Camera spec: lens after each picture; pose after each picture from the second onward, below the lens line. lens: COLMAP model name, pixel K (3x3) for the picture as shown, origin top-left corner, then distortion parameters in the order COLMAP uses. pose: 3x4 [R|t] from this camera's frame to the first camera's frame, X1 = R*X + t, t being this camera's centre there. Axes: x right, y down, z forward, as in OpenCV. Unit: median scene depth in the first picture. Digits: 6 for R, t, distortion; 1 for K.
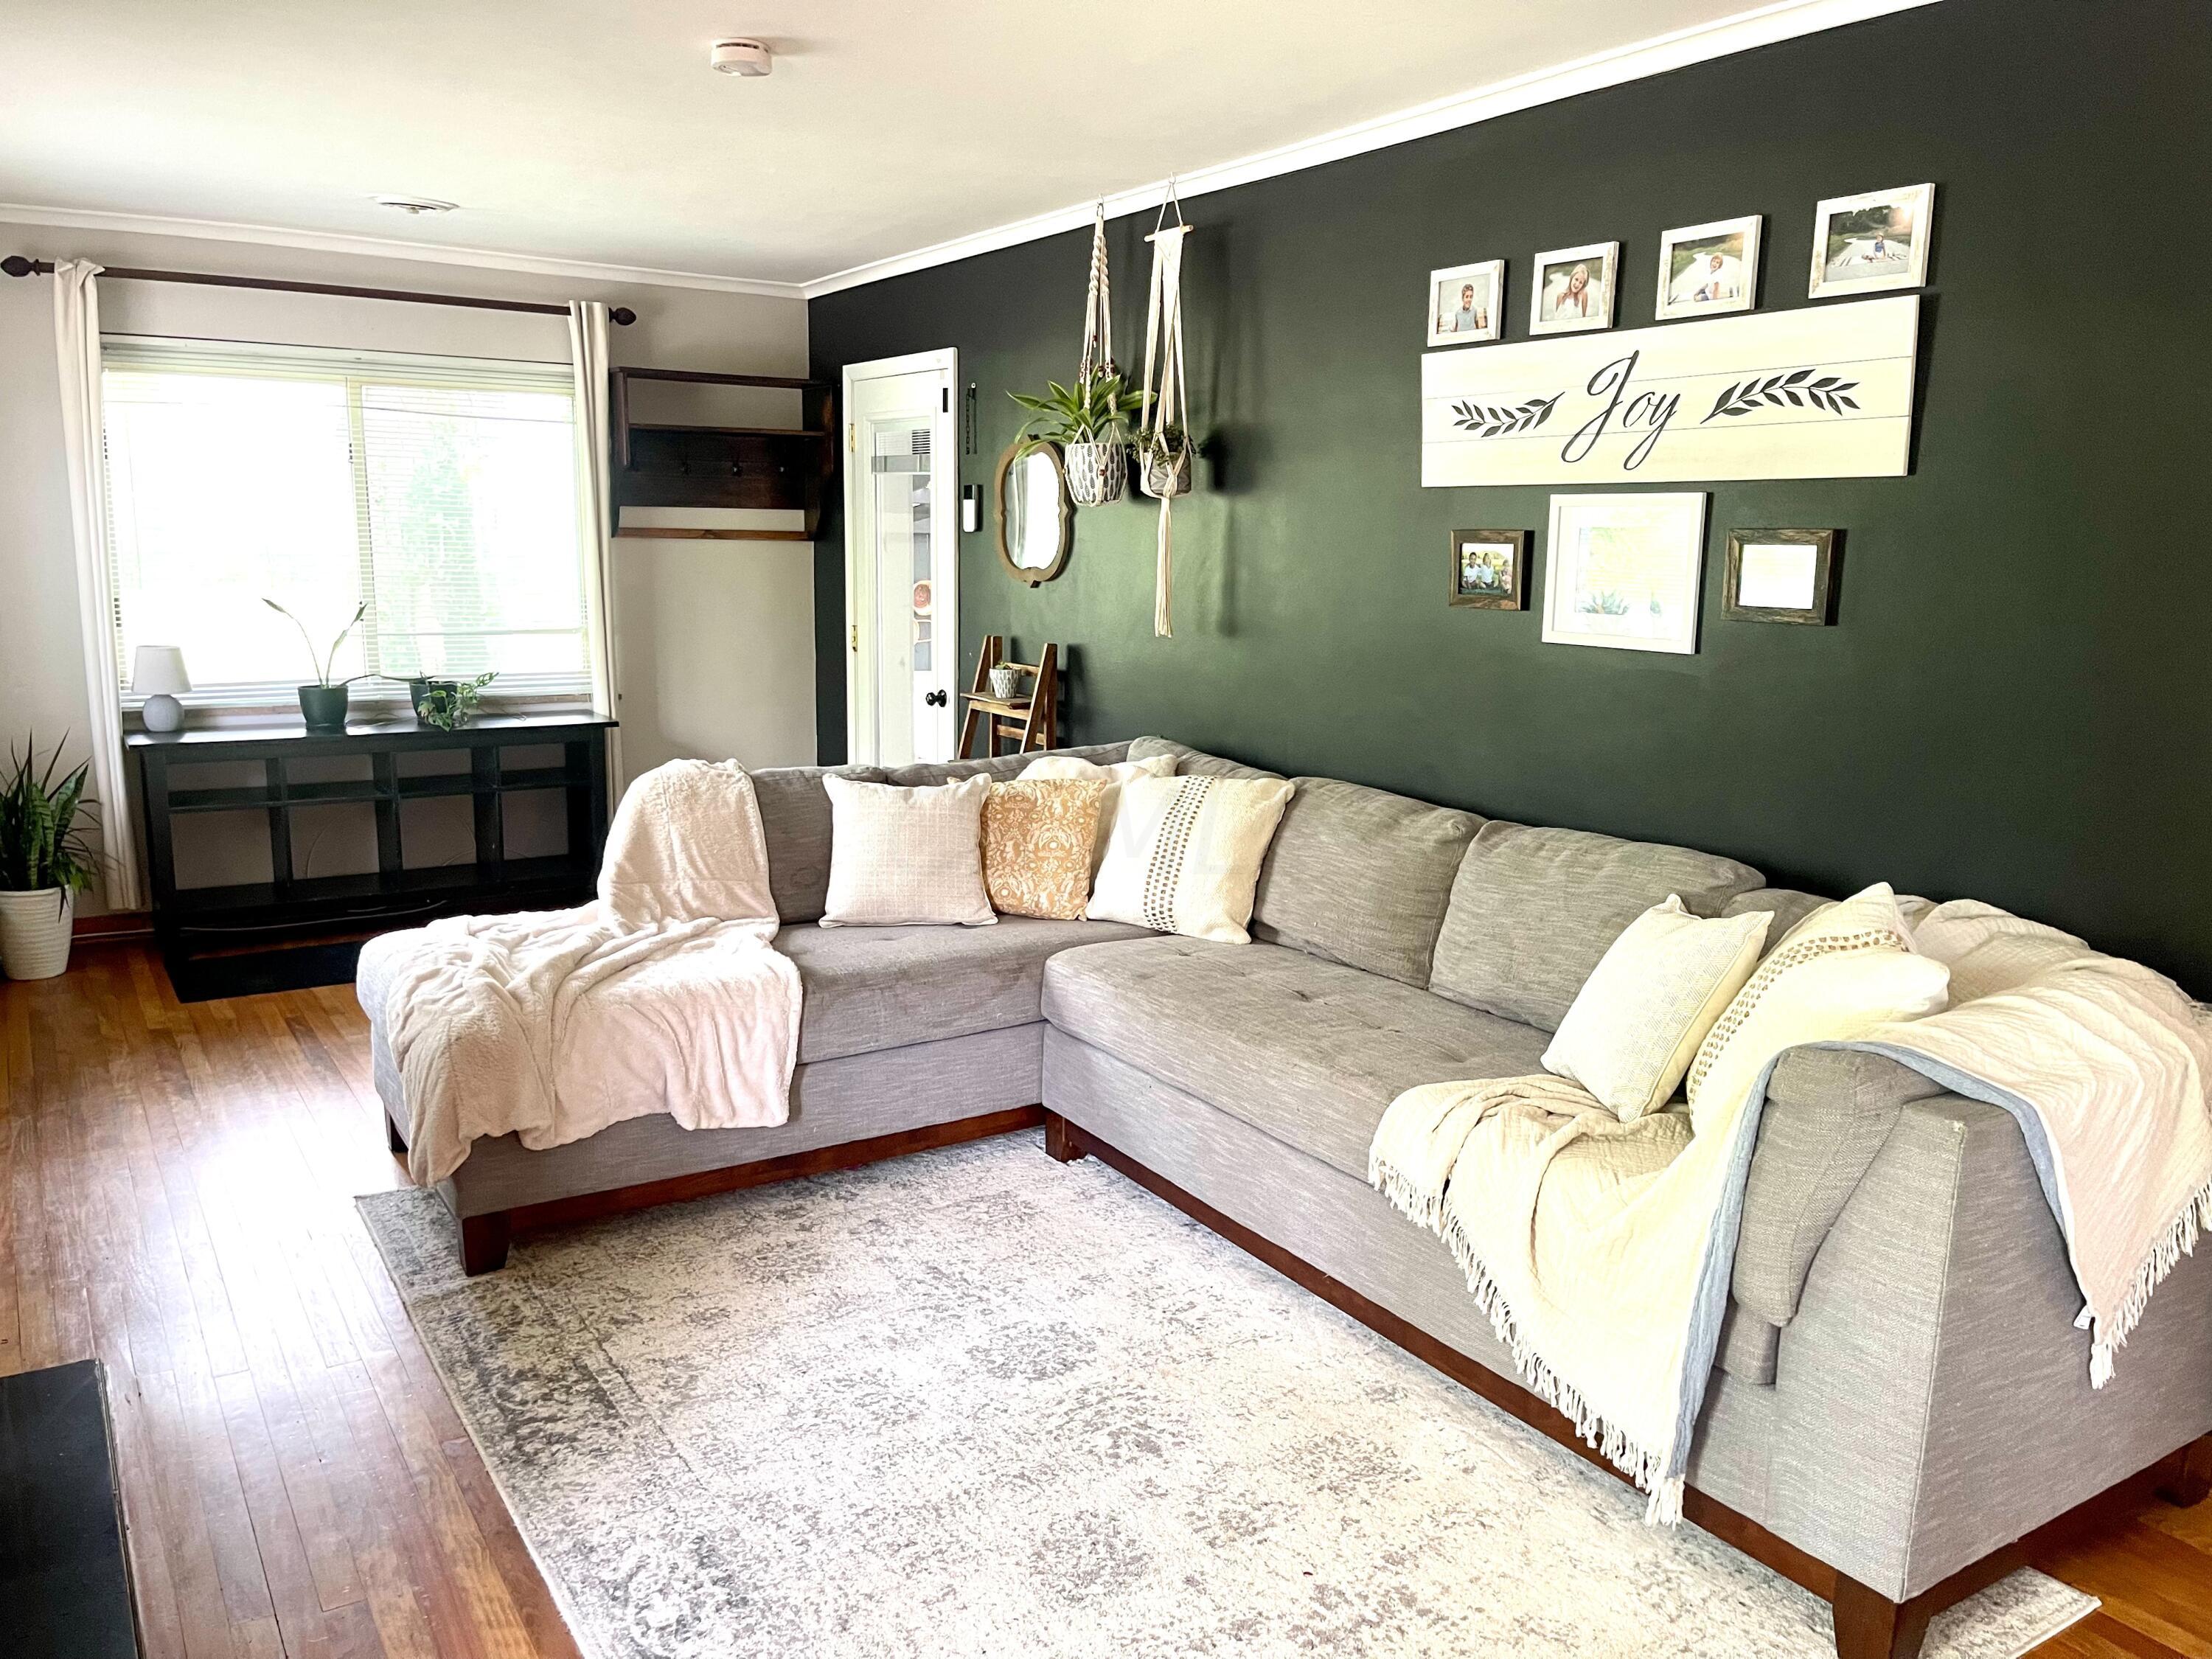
lens RADIAL K [[1686.7, 0, 1106.0], [0, 1686.7, 829.5], [0, 0, 1]] dist [0.121740, -0.210706]
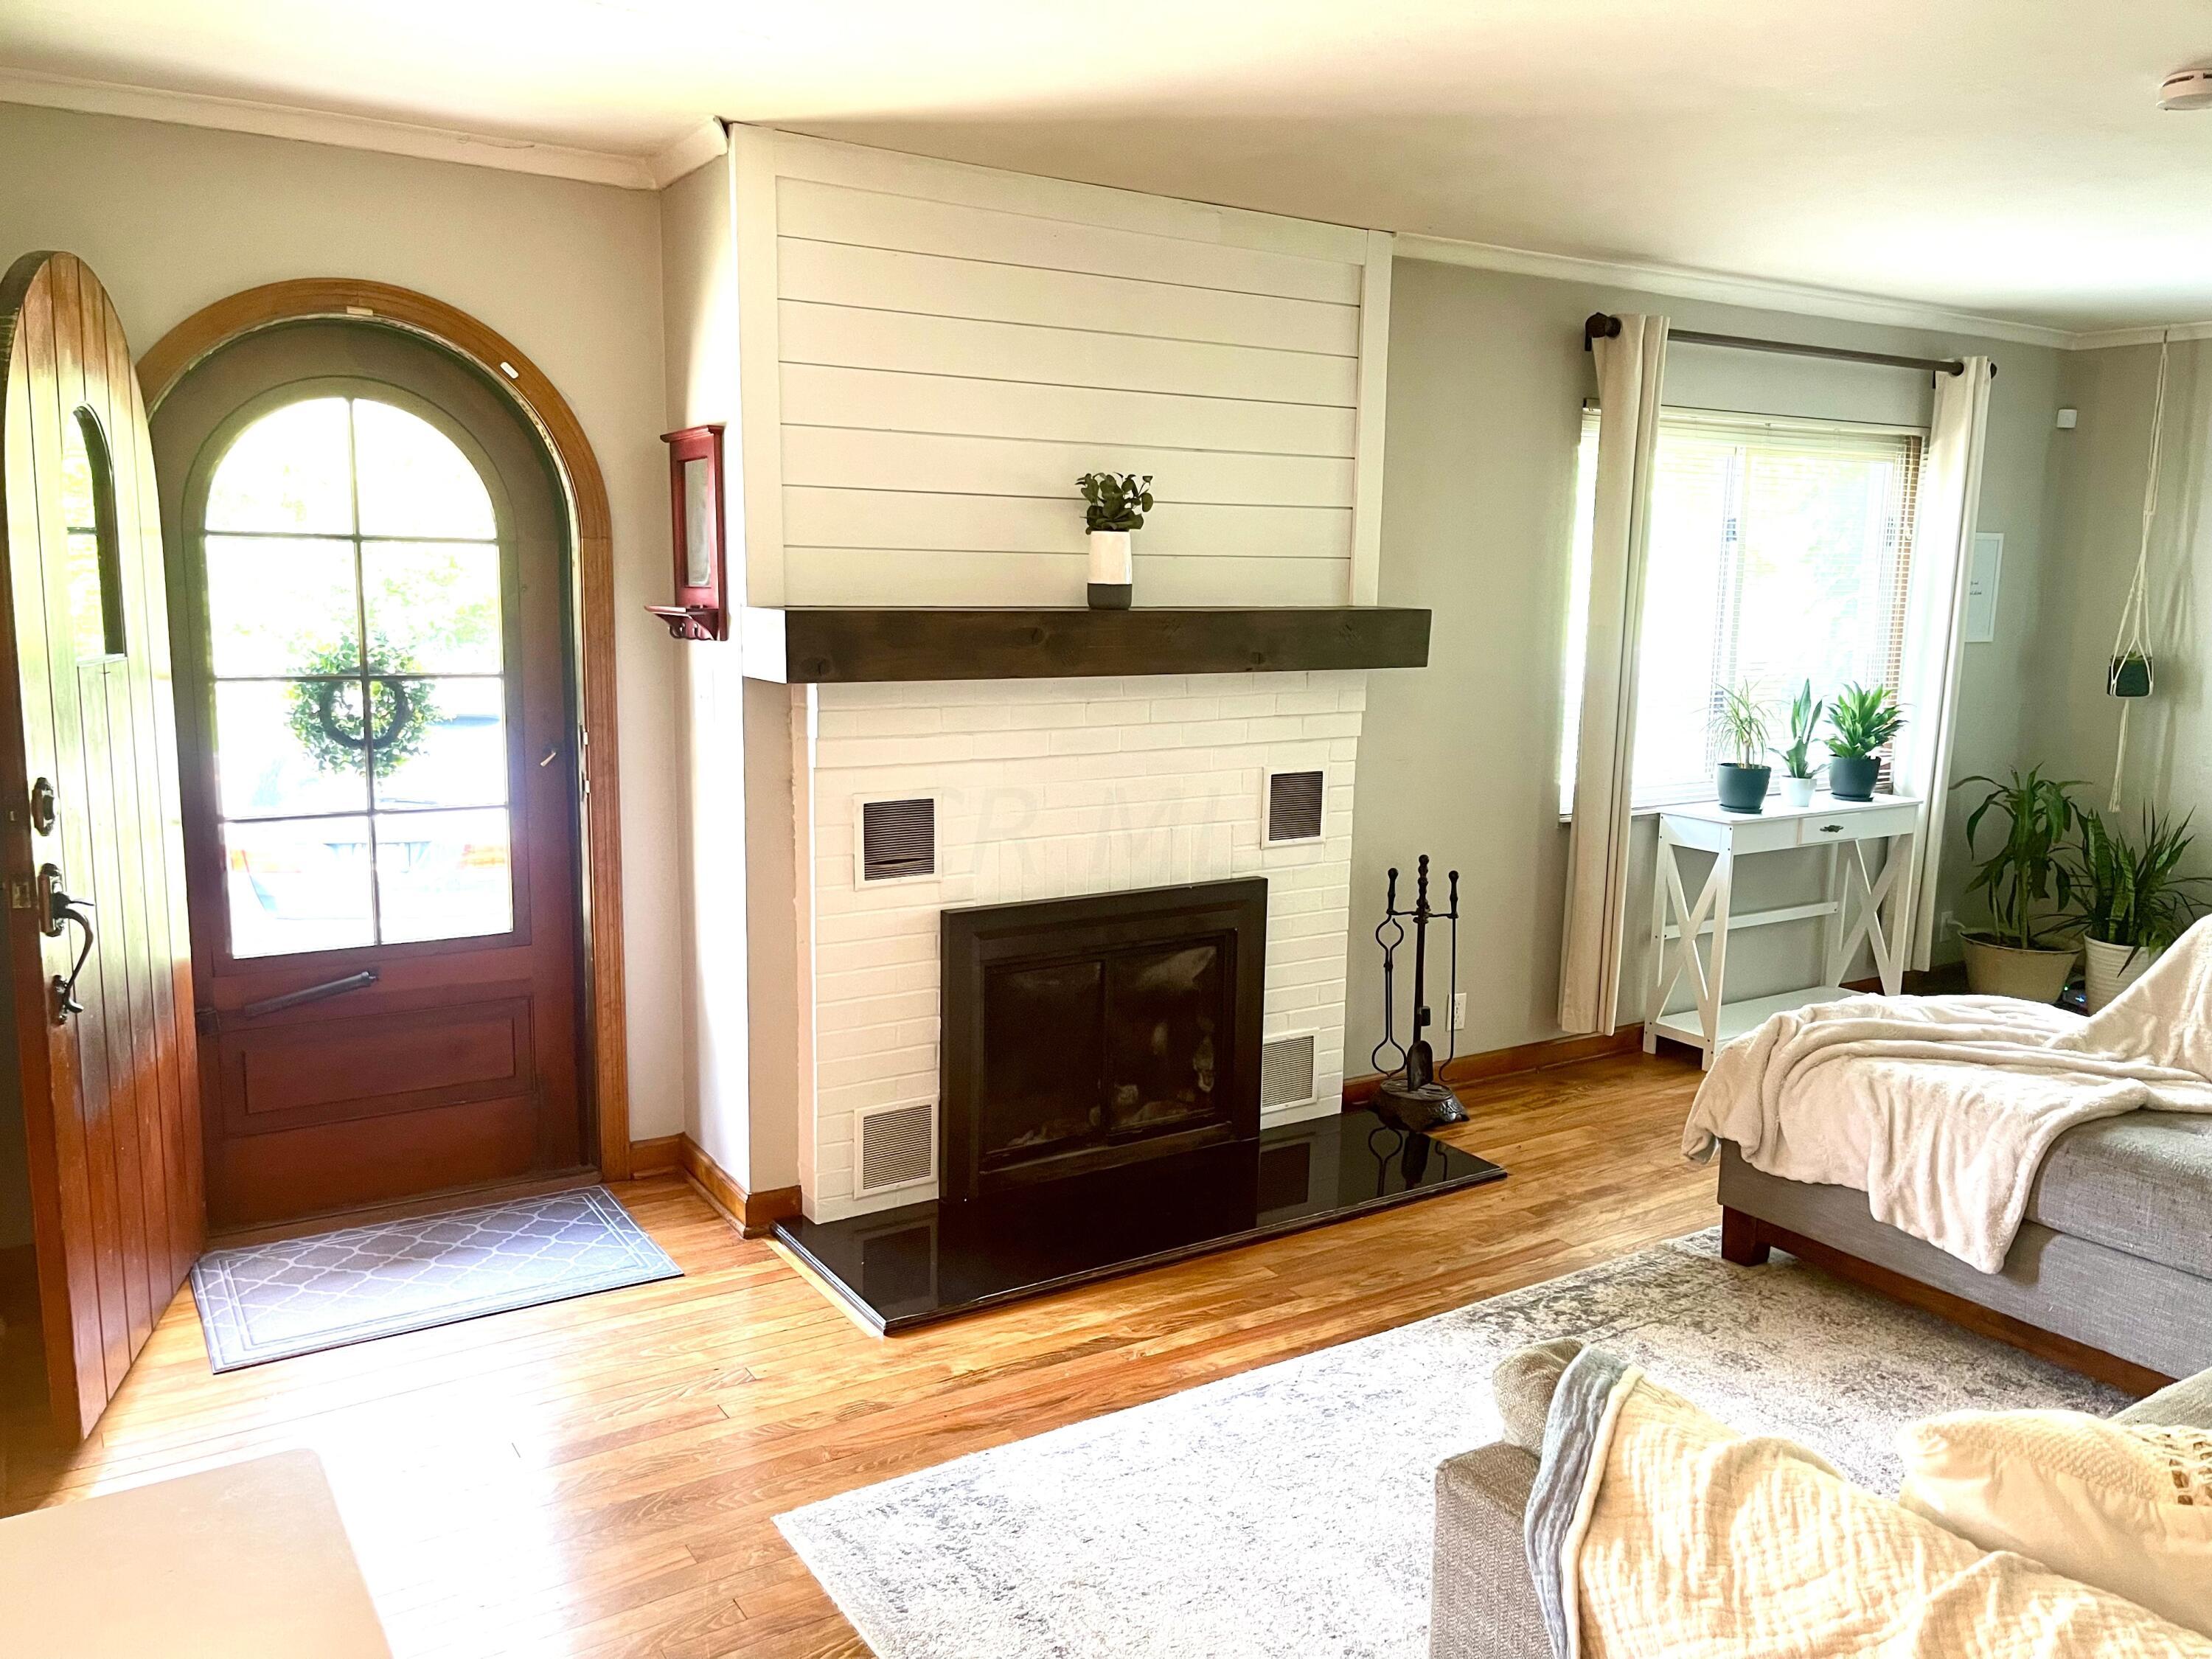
lens RADIAL K [[1686.7, 0, 1106.0], [0, 1686.7, 829.5], [0, 0, 1]] dist [0.121740, -0.210706]
pose [[-0.005499, 0.134141, -0.990947, 0.699953], [-0.194157, 0.971961, 0.132648, -0.086620], [0.980955, 0.193129, 0.020700, 0.492053]]
